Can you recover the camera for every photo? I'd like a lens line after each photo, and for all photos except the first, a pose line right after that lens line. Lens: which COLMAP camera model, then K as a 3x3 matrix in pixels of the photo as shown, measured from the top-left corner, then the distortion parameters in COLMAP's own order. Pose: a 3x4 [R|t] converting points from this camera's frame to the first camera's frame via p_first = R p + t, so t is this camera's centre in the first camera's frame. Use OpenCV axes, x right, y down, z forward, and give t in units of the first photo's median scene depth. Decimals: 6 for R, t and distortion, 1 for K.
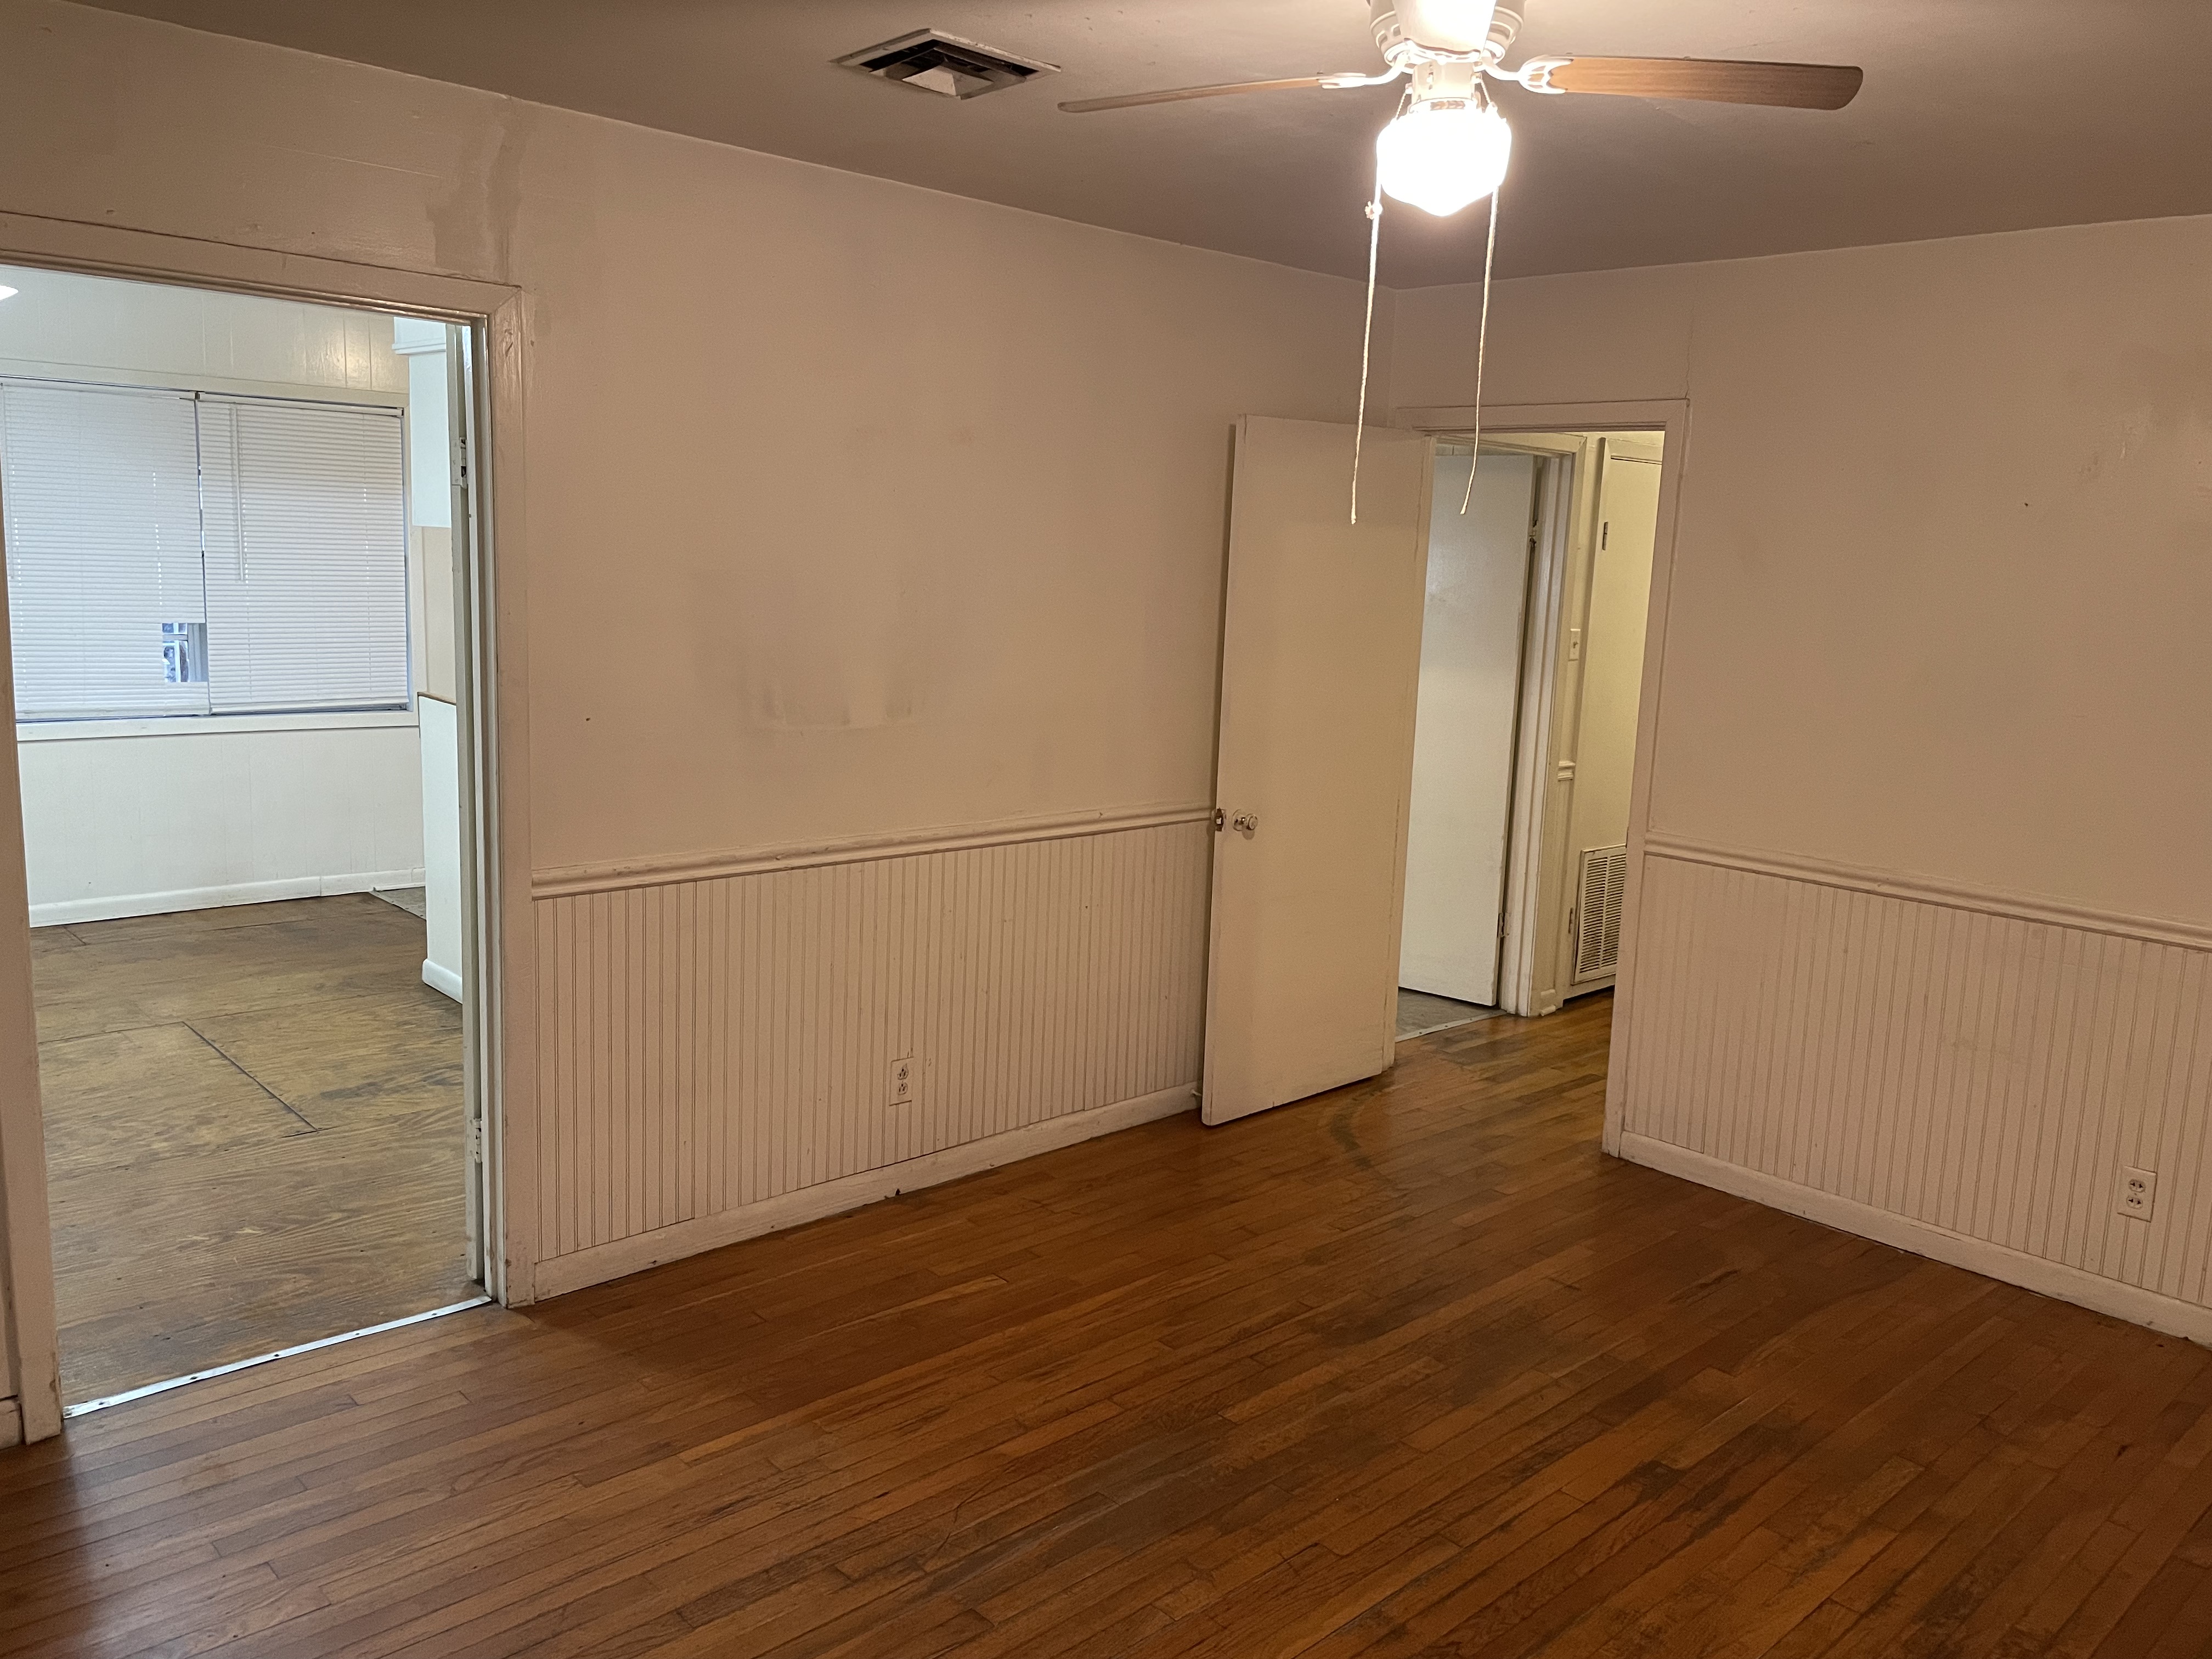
lens RADIAL K [[1689.4, 0, 1106.0], [0, 1689.4, 829.5], [0, 0, 1]] dist [0.060792, -0.099208]
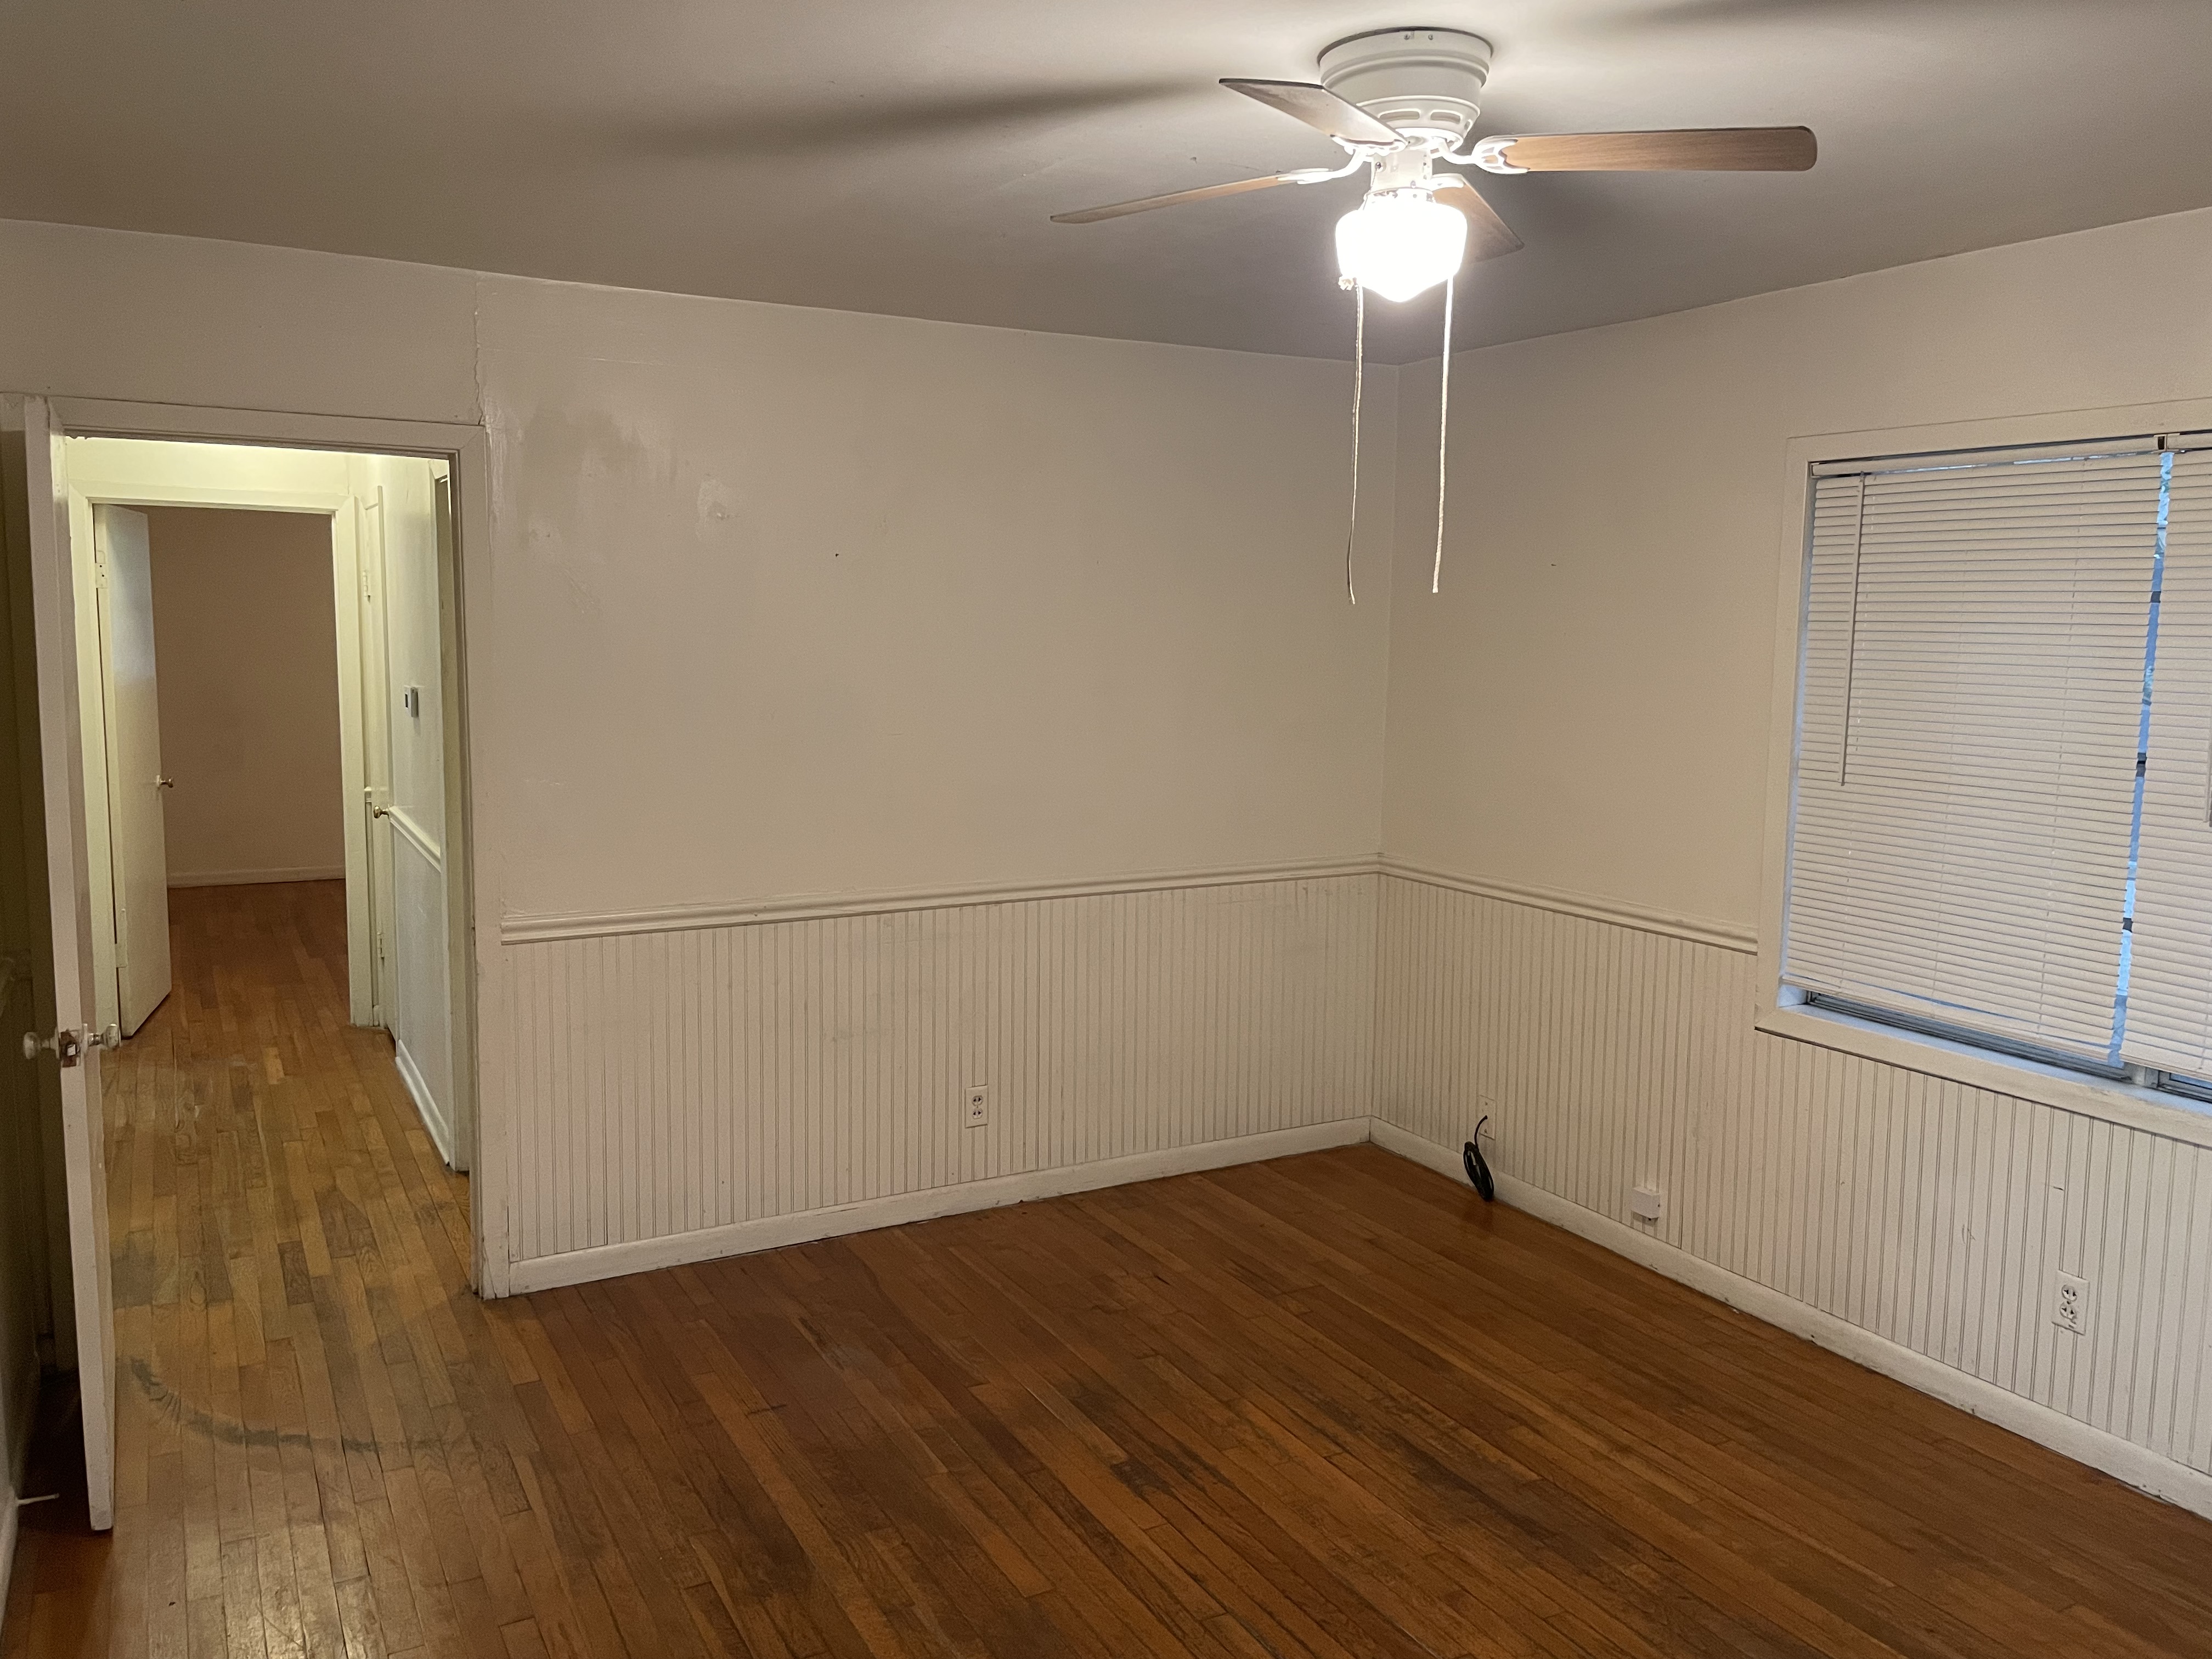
lens RADIAL K [[1689.4, 0, 1106.0], [0, 1689.4, 829.5], [0, 0, 1]] dist [0.060792, -0.099208]
pose [[0.242743, -0.164032, 0.956122, -0.514988], [0.162736, 0.978519, 0.126559, -0.123653], [-0.956344, 0.124874, 0.264222, 0.560624]]
